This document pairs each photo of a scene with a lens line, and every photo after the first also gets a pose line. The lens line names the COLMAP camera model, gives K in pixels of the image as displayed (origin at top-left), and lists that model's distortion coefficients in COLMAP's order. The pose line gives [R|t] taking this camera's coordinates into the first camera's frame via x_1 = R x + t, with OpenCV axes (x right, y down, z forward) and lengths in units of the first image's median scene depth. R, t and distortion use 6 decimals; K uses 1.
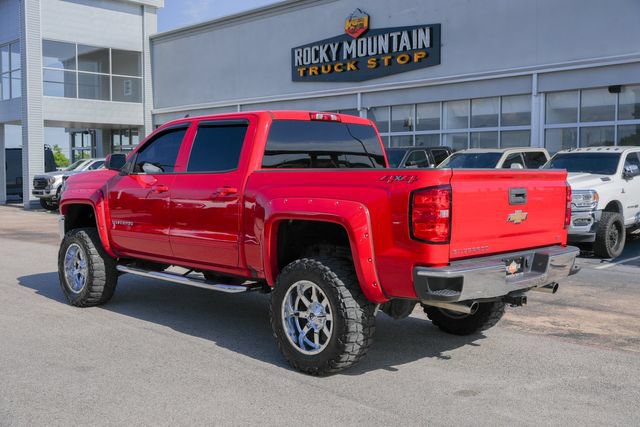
lens RADIAL K [[684.4, 0, 318.3], [0, 684.4, 214.7], [0, 0, 1]] dist [0.010825, 0.000000]
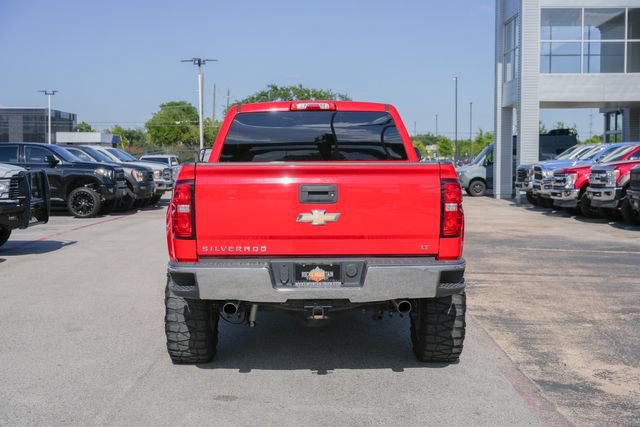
lens RADIAL K [[841.8, 0, 320.5], [0, 841.8, 216.9], [0, 0, 1]] dist [0.037049, 0.000000]
pose [[0.731056, 0.043390, -0.680936, 0.165884], [-0.040236, 0.998981, 0.020458, -0.003194], [0.681130, 0.012442, 0.732057, 0.033896]]
